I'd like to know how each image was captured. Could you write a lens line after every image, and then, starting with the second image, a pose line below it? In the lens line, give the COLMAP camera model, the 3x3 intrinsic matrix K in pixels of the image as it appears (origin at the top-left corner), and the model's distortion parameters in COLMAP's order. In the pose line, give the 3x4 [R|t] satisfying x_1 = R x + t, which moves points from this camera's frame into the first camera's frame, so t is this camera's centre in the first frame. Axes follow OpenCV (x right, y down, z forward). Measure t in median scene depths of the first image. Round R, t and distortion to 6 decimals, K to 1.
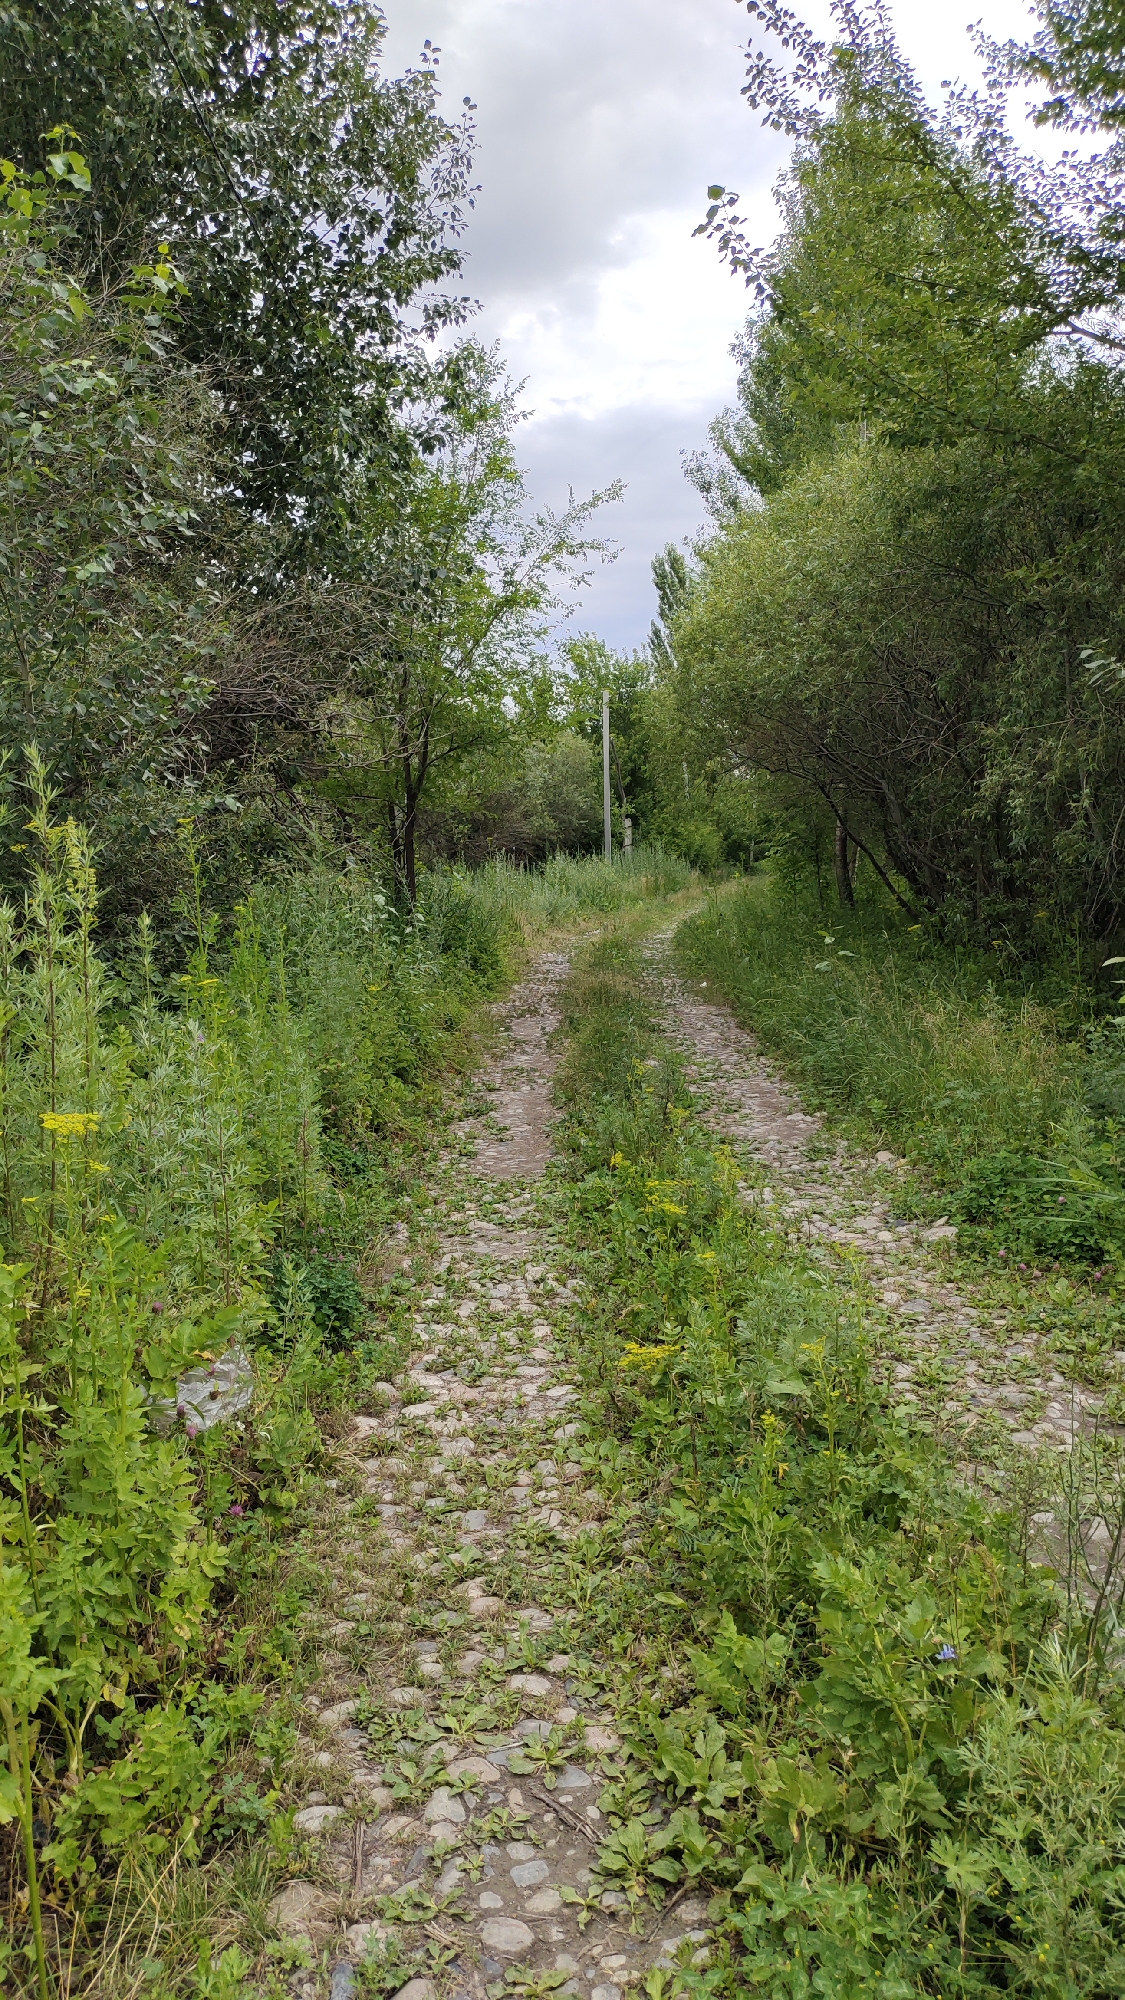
lens RADIAL K [[1503.8, 0, 516.5], [0, 1503.8, 1048.8], [0, 0, 1]] dist [0.008196, 0.006056]
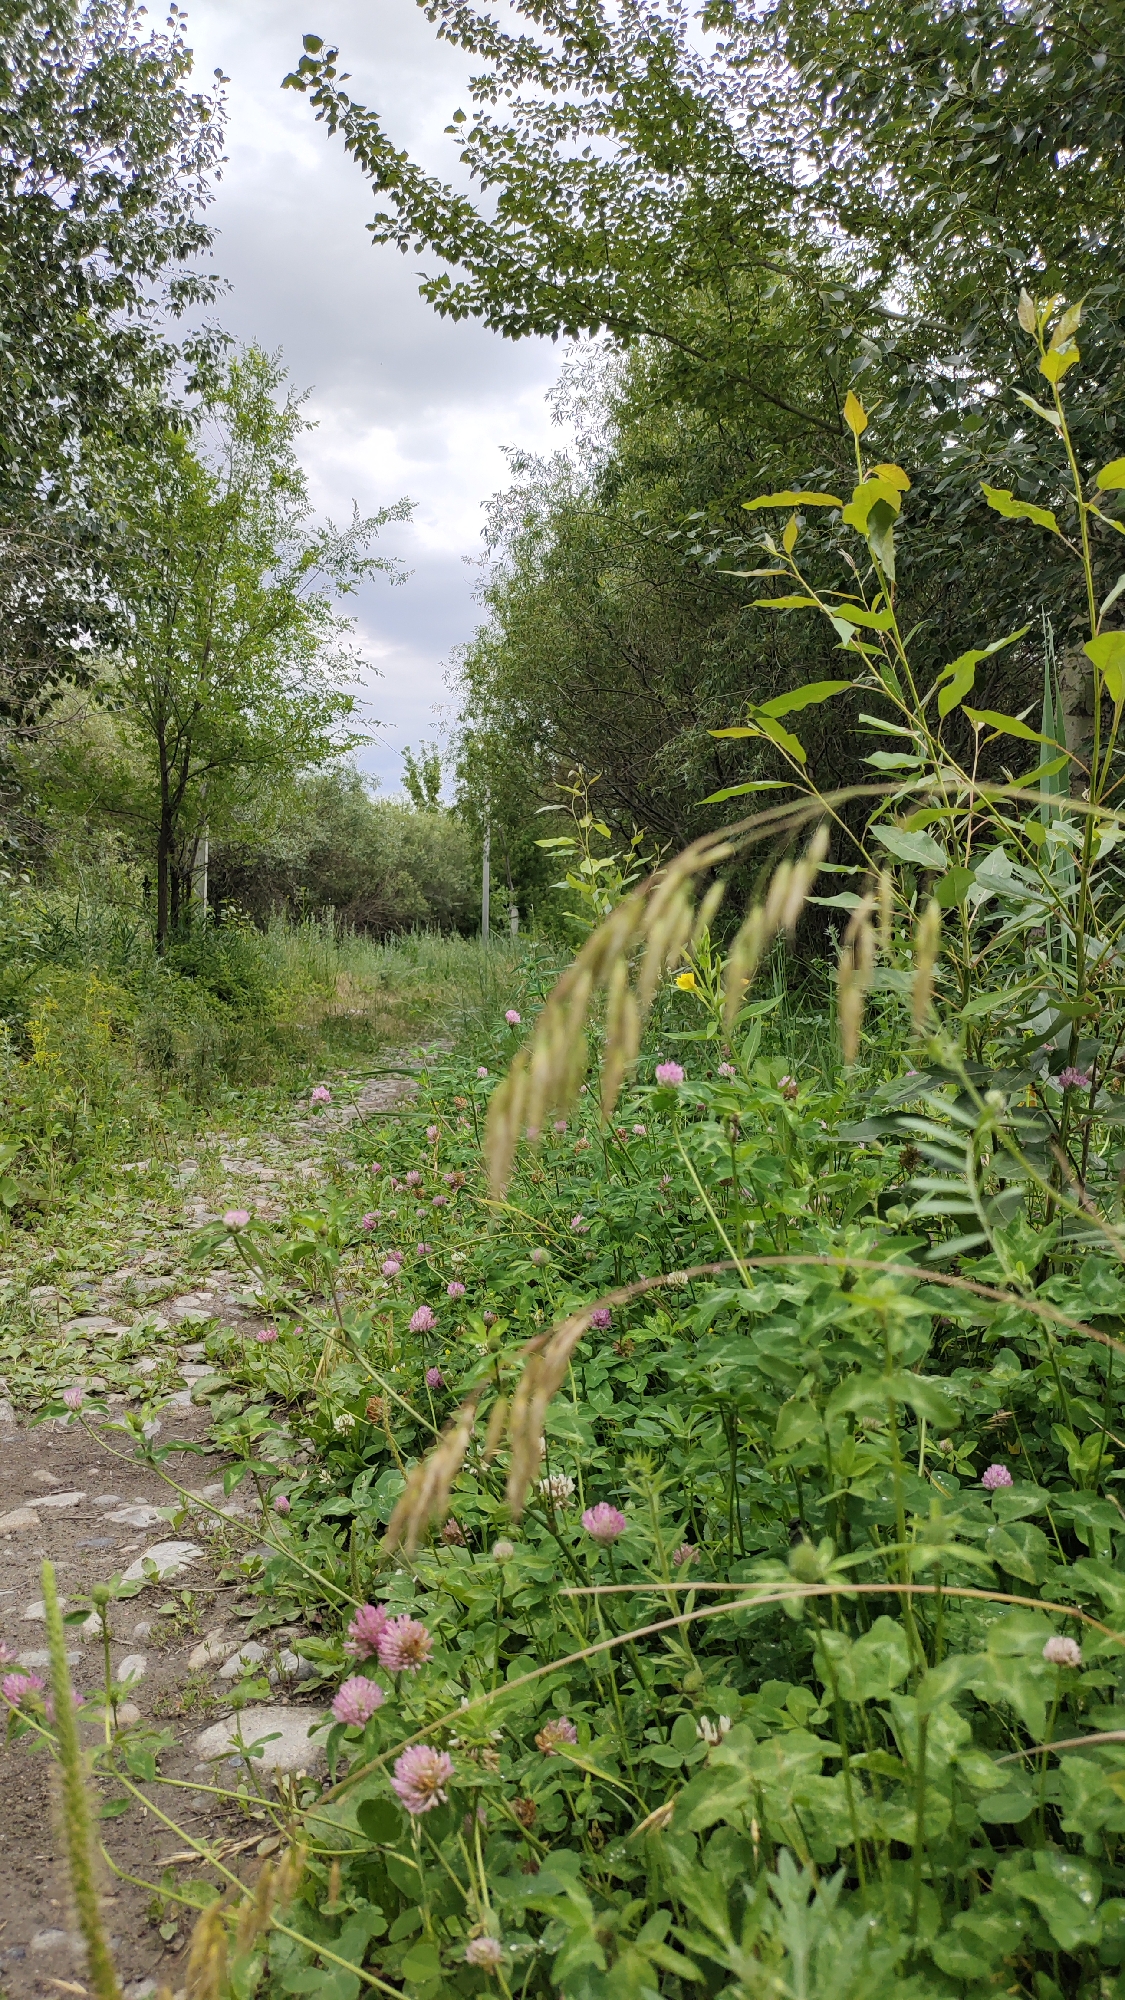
lens RADIAL K [[1528.4, 0, 522.1], [0, 1528.4, 998.3], [0, 0, 1]] dist [0.091314, -0.053310]
pose [[0.998193, 0.032291, 0.050667, 0.094919], [-0.026745, 0.993948, -0.106543, 0.036881], [-0.053801, 0.104995, 0.993016, 0.055299]]
